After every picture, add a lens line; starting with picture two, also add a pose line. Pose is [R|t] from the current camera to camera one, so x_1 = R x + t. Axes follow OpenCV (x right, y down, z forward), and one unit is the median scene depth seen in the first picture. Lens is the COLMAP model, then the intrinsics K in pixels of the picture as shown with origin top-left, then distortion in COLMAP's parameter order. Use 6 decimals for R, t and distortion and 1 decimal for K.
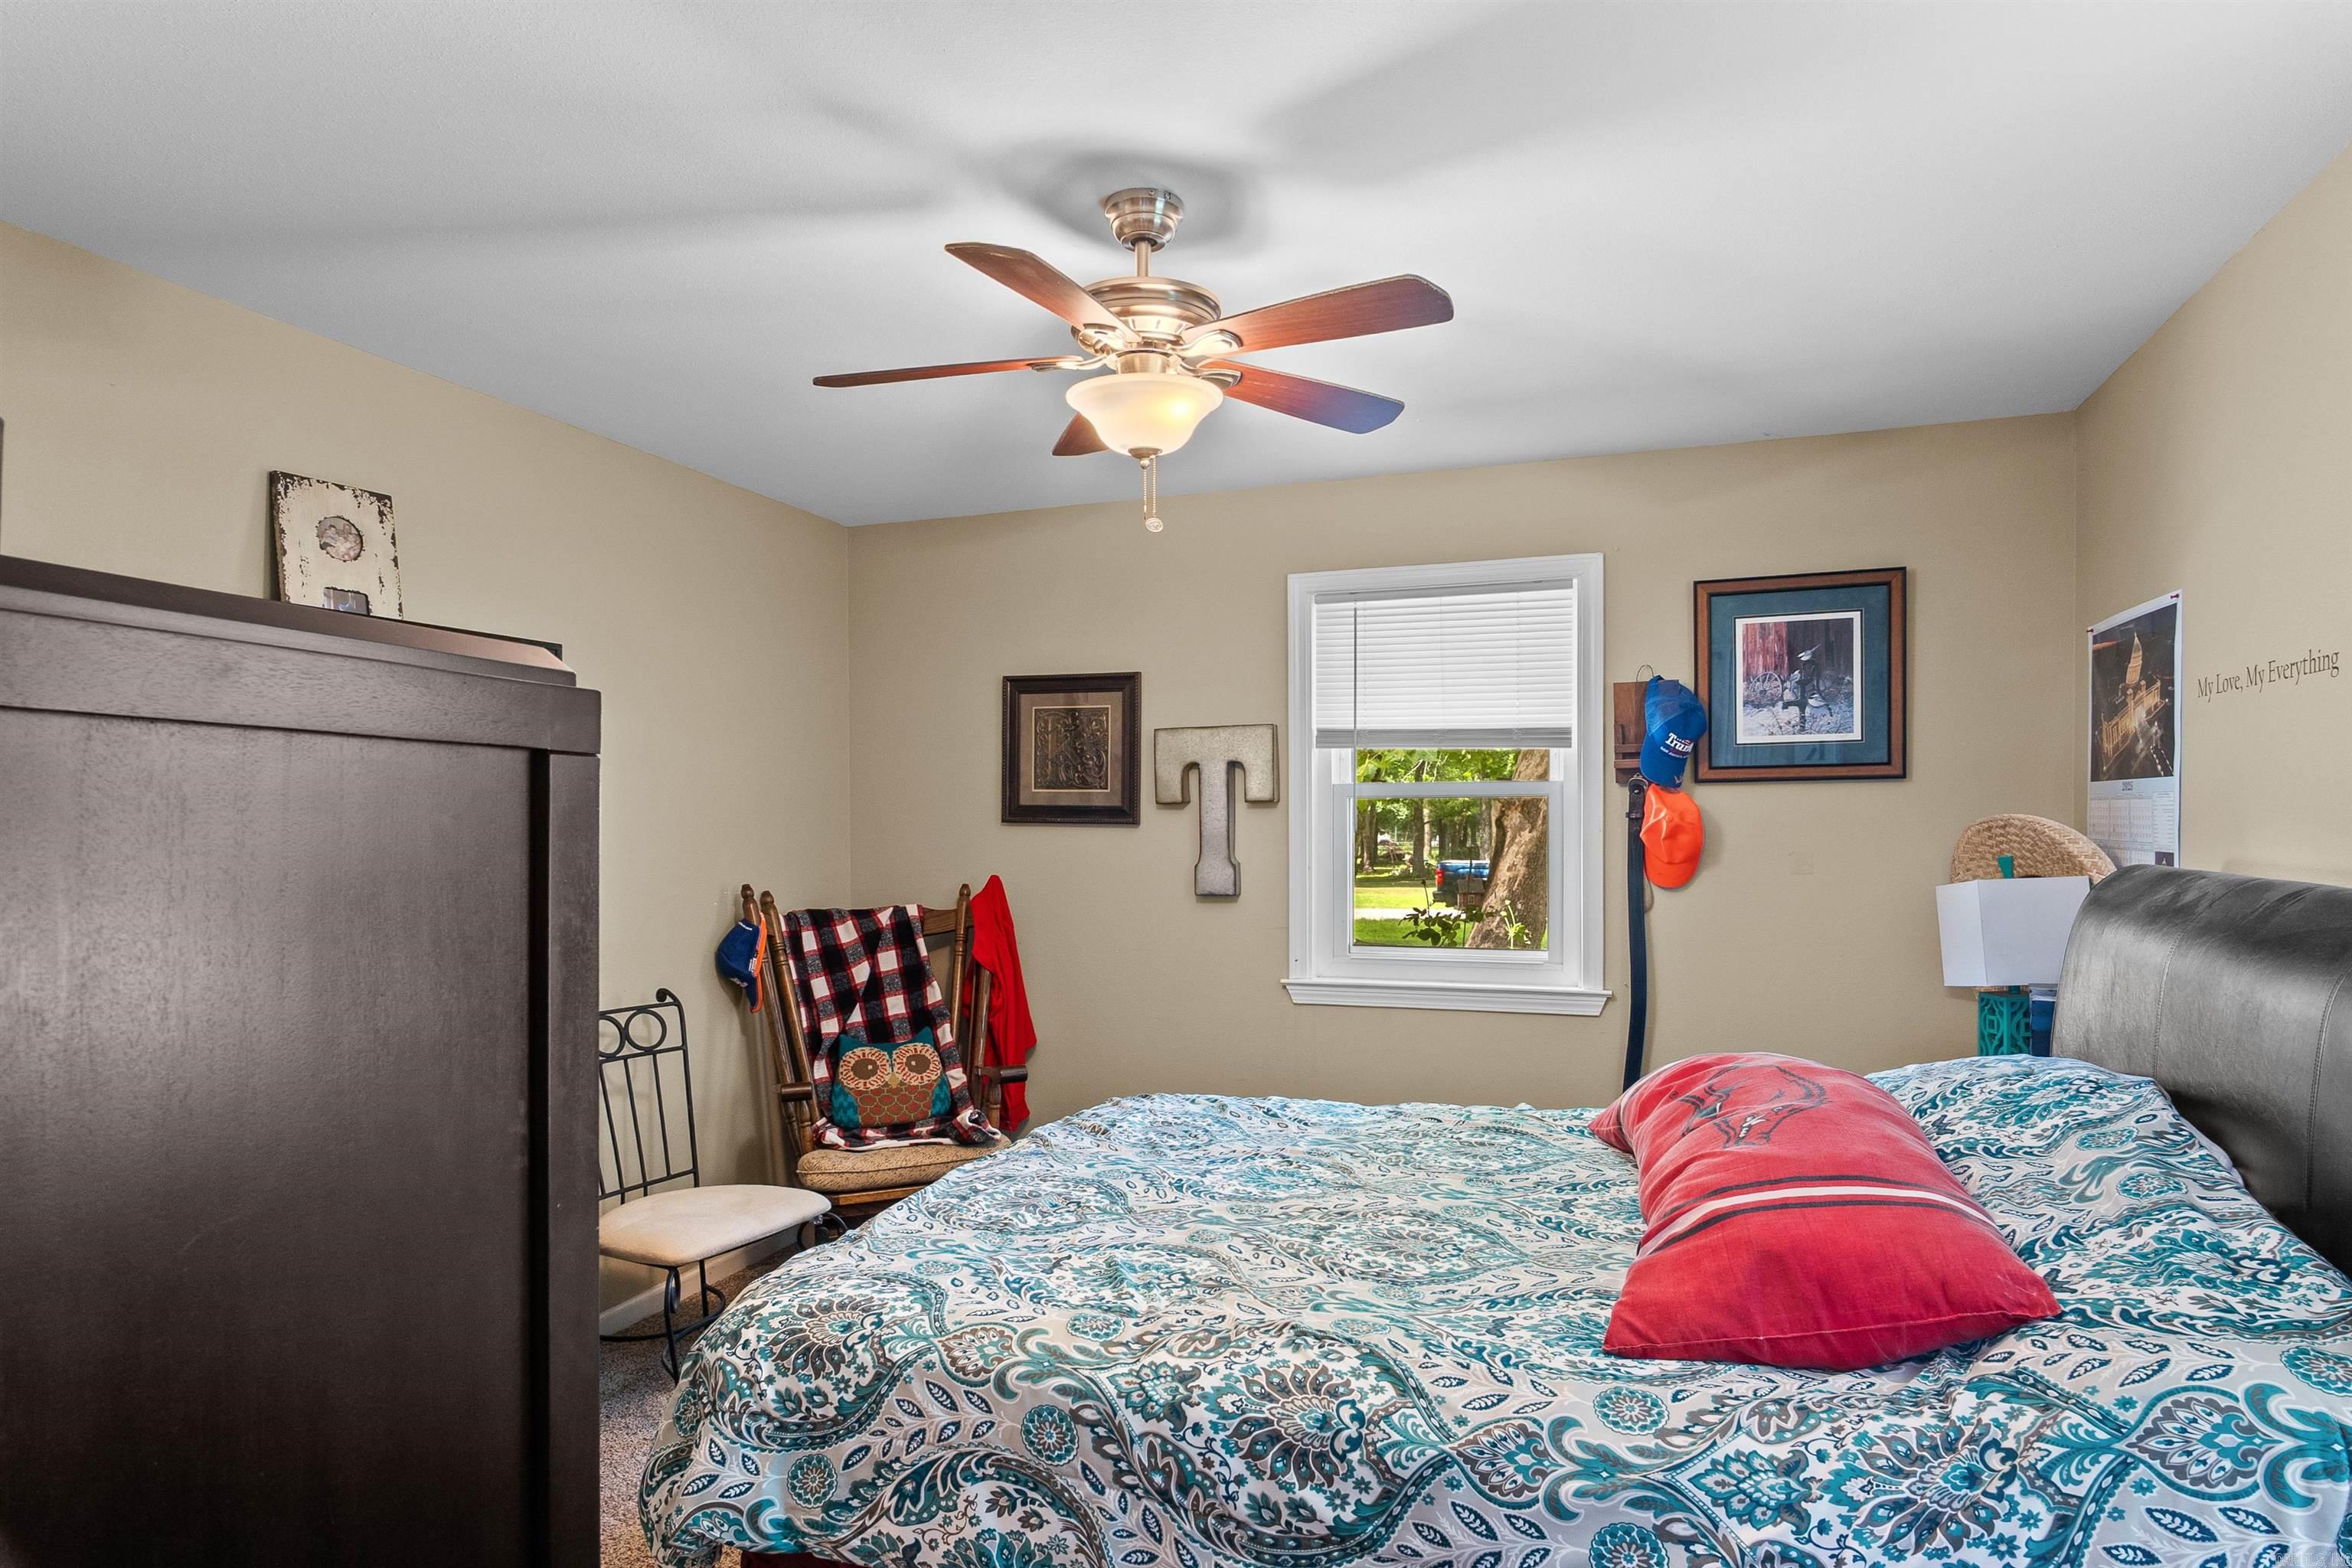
lens RADIAL K [[1268.9, 0, 1155.7], [0, 1268.9, 838.2], [0, 0, 1]] dist [-0.035823, 0.010249]
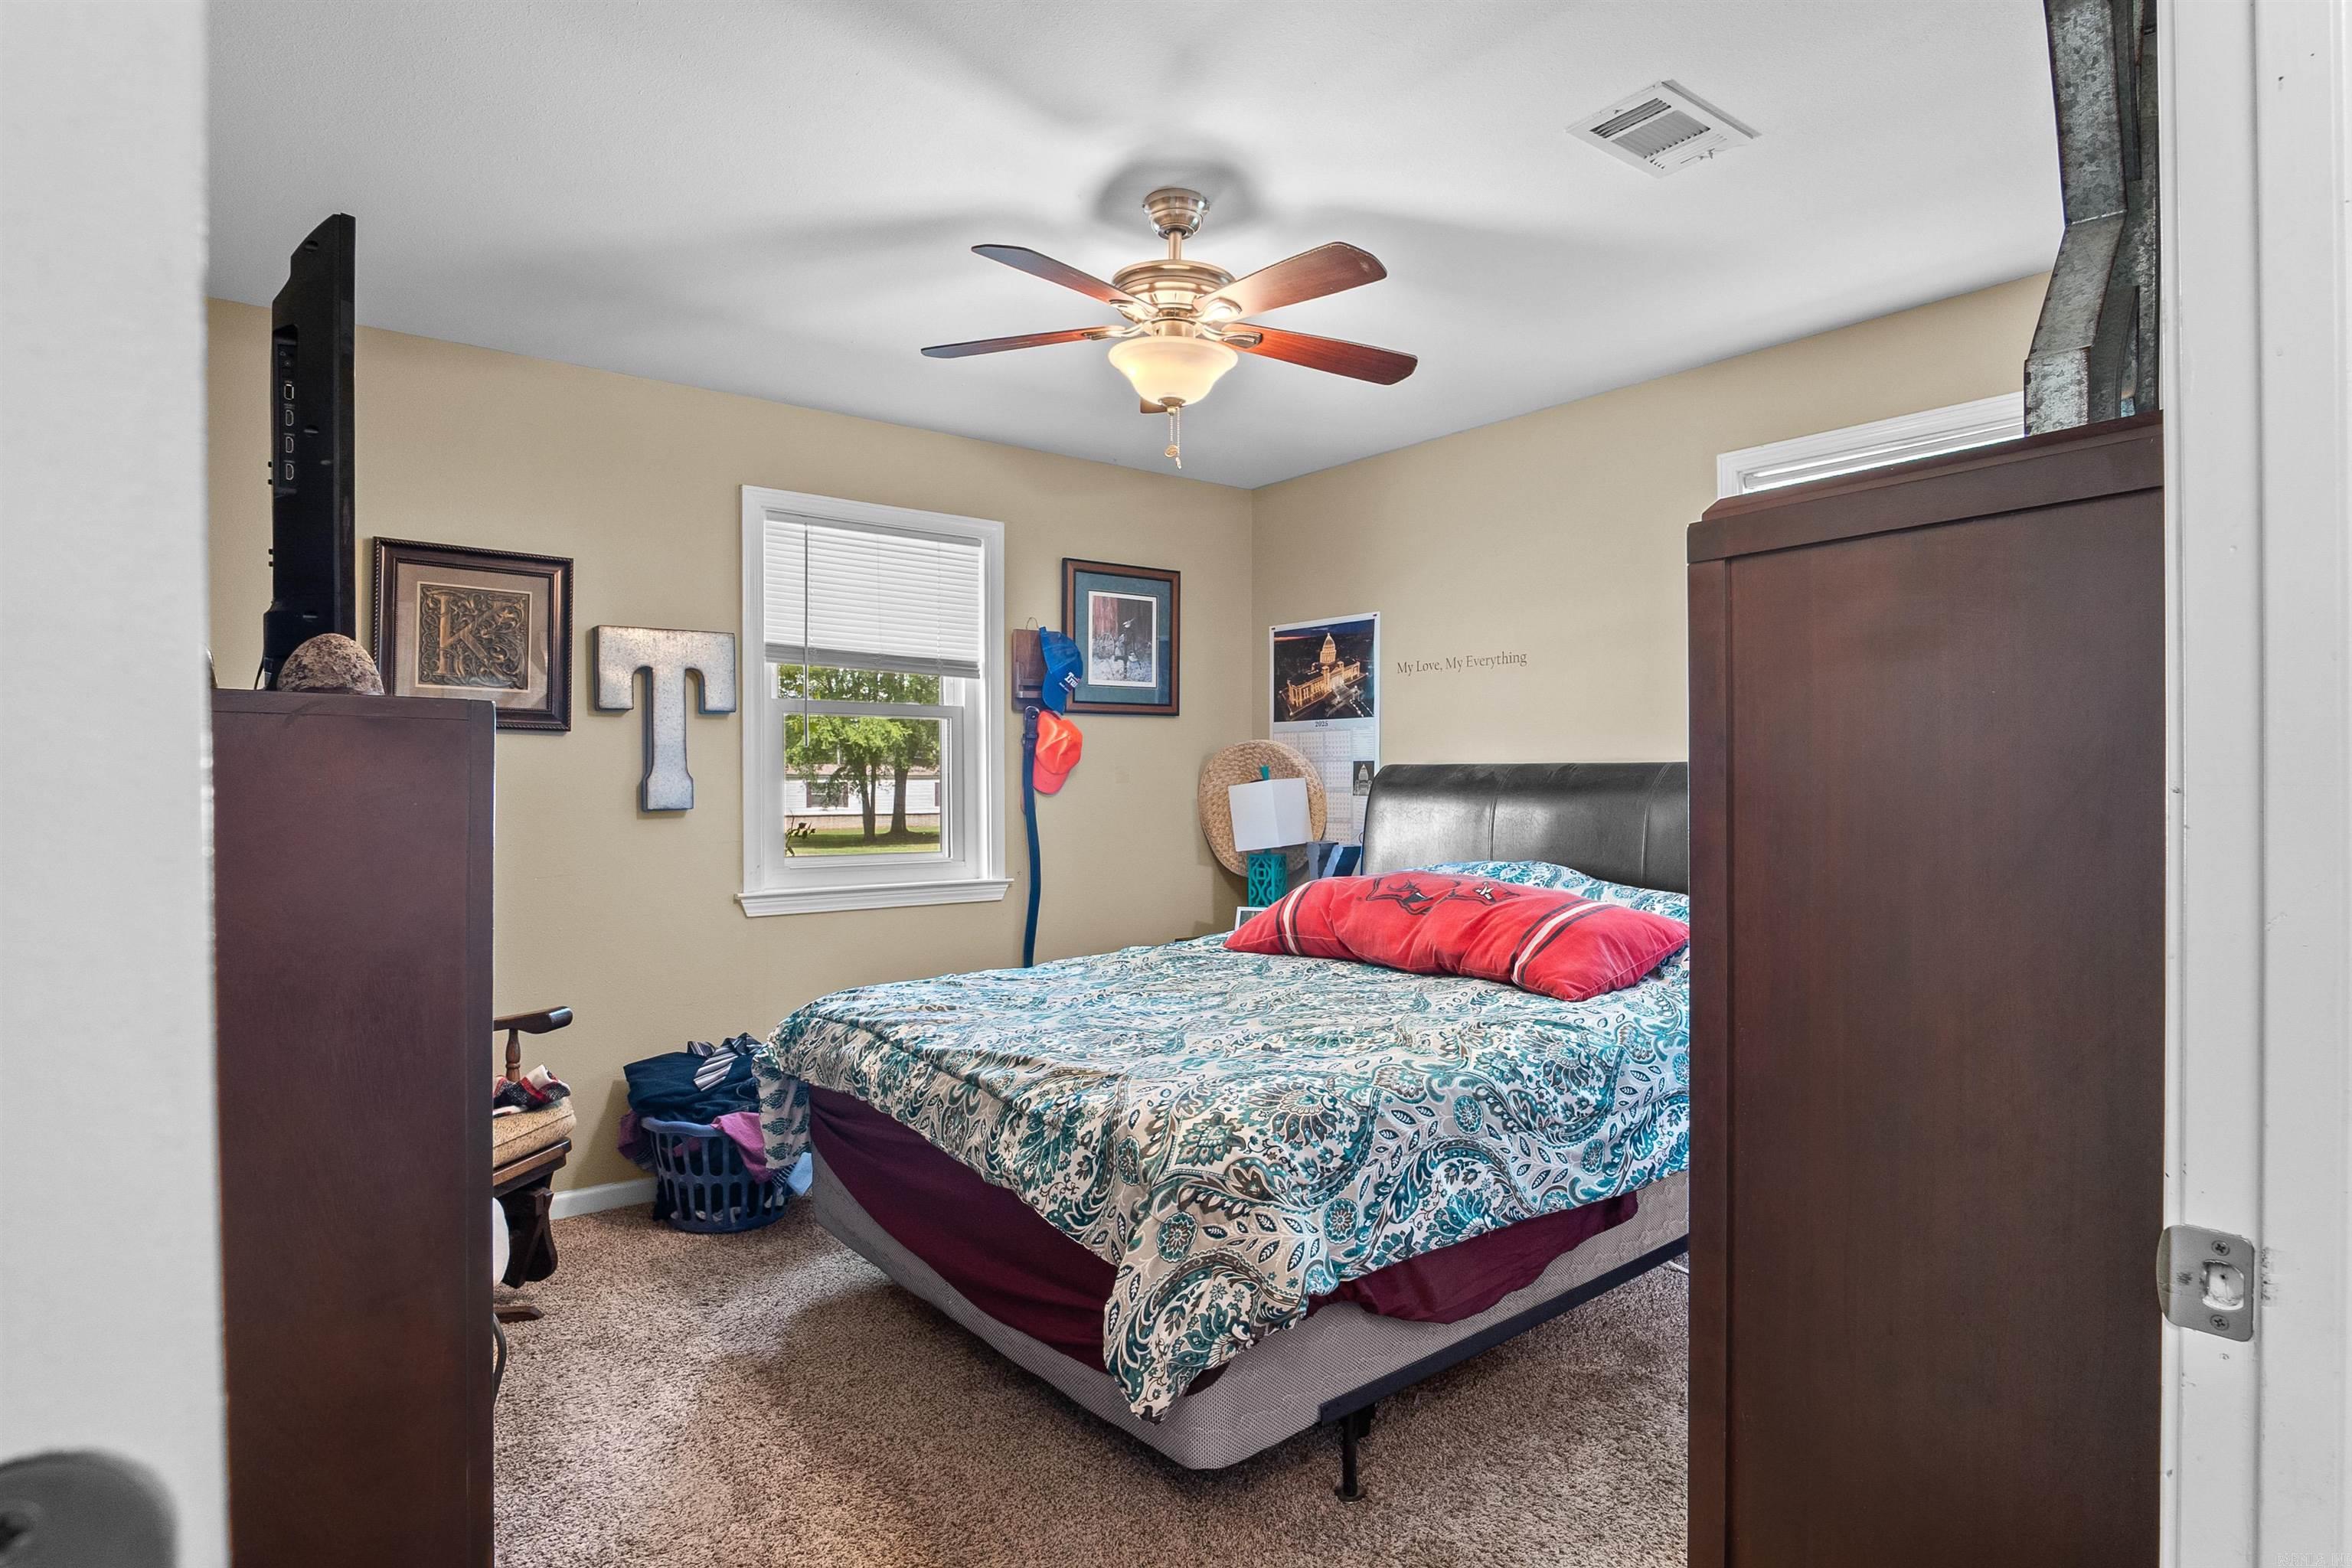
lens RADIAL K [[1268.9, 0, 1173.7], [0, 1268.9, 782.3], [0, 0, 1]] dist [-0.035823, 0.010249]
pose [[0.525198, 0.006486, 0.850955, -1.115970], [0.010557, 0.999844, -0.014136, 0.085111], [-0.850915, 0.016408, 0.525048, 0.394878]]
